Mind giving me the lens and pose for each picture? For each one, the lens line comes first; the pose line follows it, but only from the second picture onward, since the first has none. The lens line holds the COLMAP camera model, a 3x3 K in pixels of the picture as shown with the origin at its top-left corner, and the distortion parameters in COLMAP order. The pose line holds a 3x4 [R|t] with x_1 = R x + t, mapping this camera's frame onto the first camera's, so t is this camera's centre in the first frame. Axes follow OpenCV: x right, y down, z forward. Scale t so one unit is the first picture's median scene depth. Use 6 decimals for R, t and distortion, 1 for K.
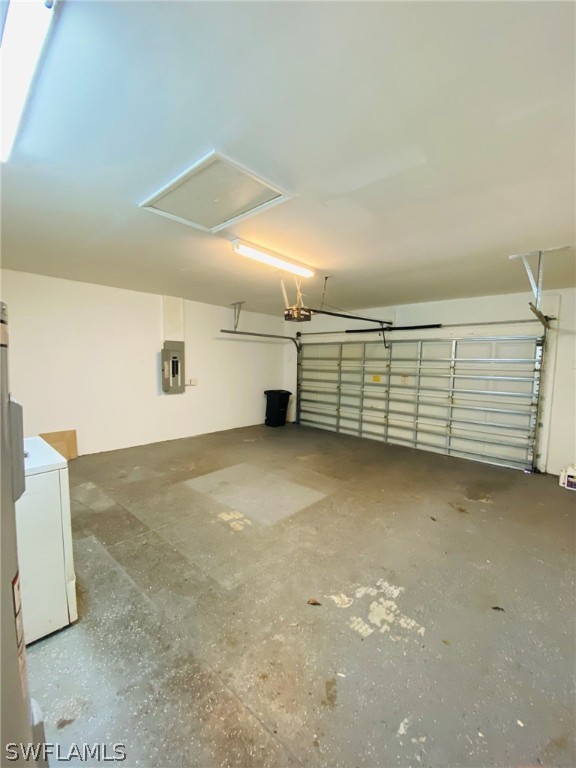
lens RADIAL K [[315.6, 0, 286.2], [0, 315.6, 385.6], [0, 0, 1]] dist [-0.001518, -0.009428]
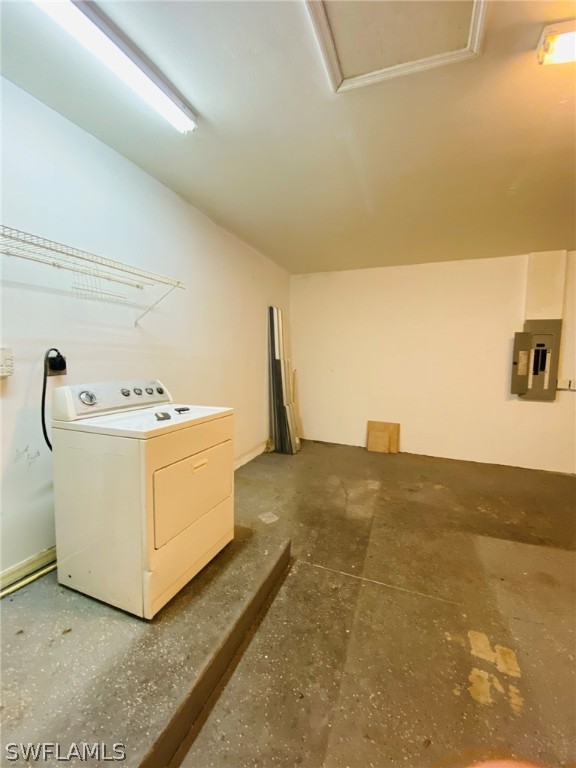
lens RADIAL K [[315.6, 0, 289.2], [0, 315.6, 382.1], [0, 0, 1]] dist [-0.001518, -0.009428]
pose [[0.369870, 0.067569, -0.926623, 0.093094], [-0.091337, 0.995165, 0.036110, 0.017646], [0.924583, 0.071279, 0.374253, 0.421877]]
